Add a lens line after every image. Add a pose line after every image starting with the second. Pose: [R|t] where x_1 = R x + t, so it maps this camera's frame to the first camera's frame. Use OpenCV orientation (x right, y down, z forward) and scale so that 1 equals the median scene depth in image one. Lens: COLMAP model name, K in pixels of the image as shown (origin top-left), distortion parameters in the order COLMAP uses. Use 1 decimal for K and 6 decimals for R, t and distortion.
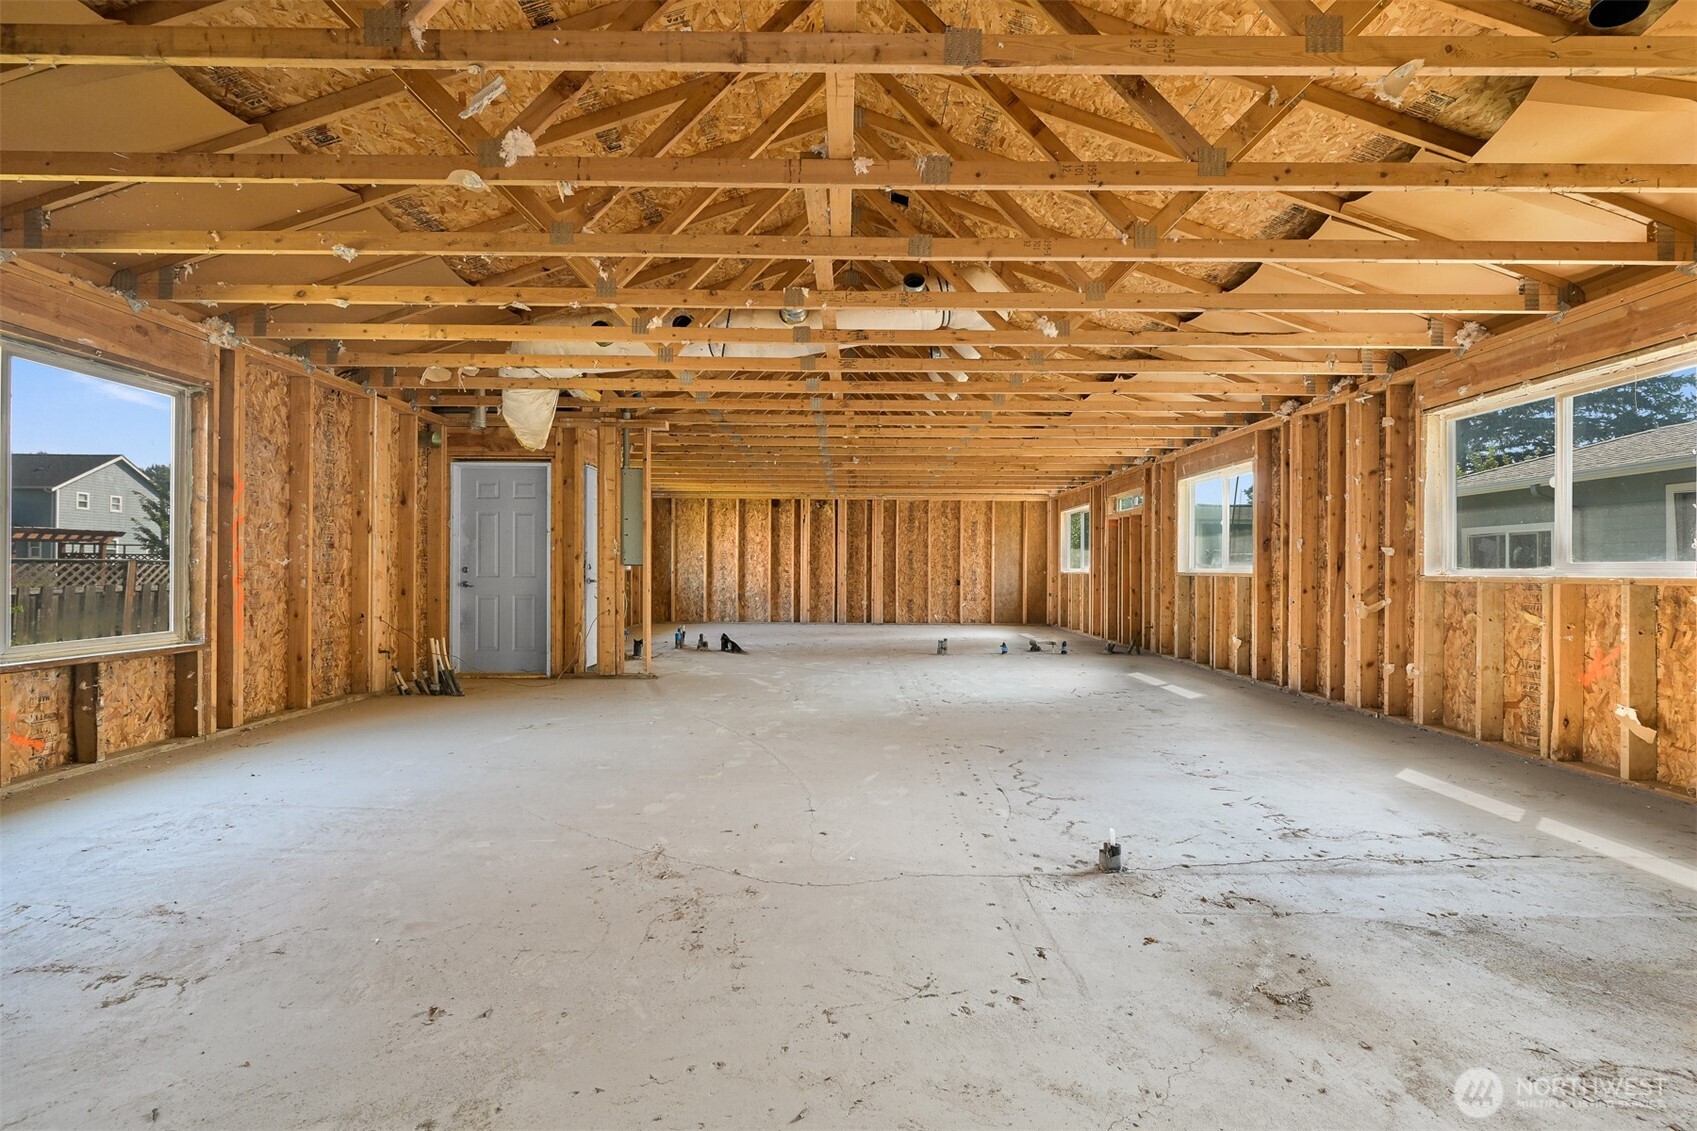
lens RADIAL K [[690.0, 0, 879.9], [0, 690.0, 567.3], [0, 0, 1]] dist [-0.002590, 0.000466]
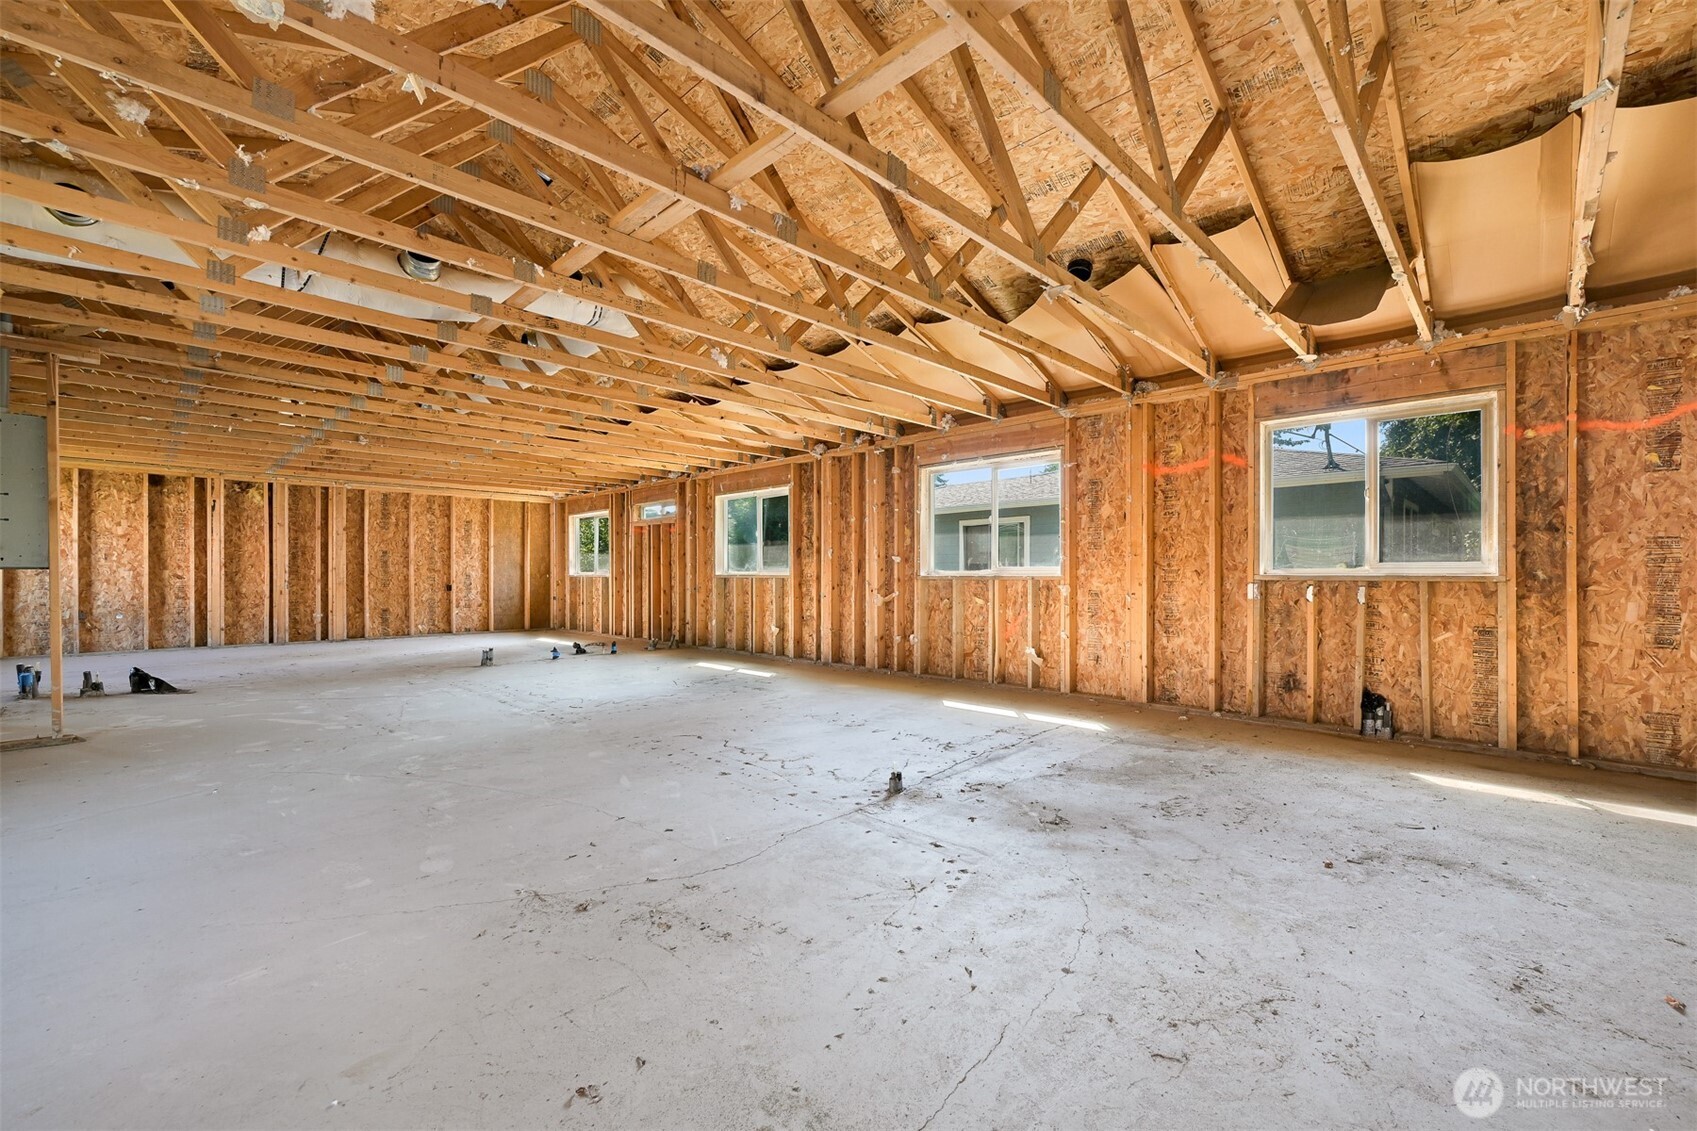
lens RADIAL K [[665.7, 0, 847.4], [0, 665.7, 574.8], [0, 0, 1]] dist [-0.001766, -0.000397]
pose [[0.719005, -0.006024, 0.694979, -0.332227], [0.001630, 0.999974, 0.006980, 0.000186], [-0.695003, -0.003886, 0.718996, 0.061854]]
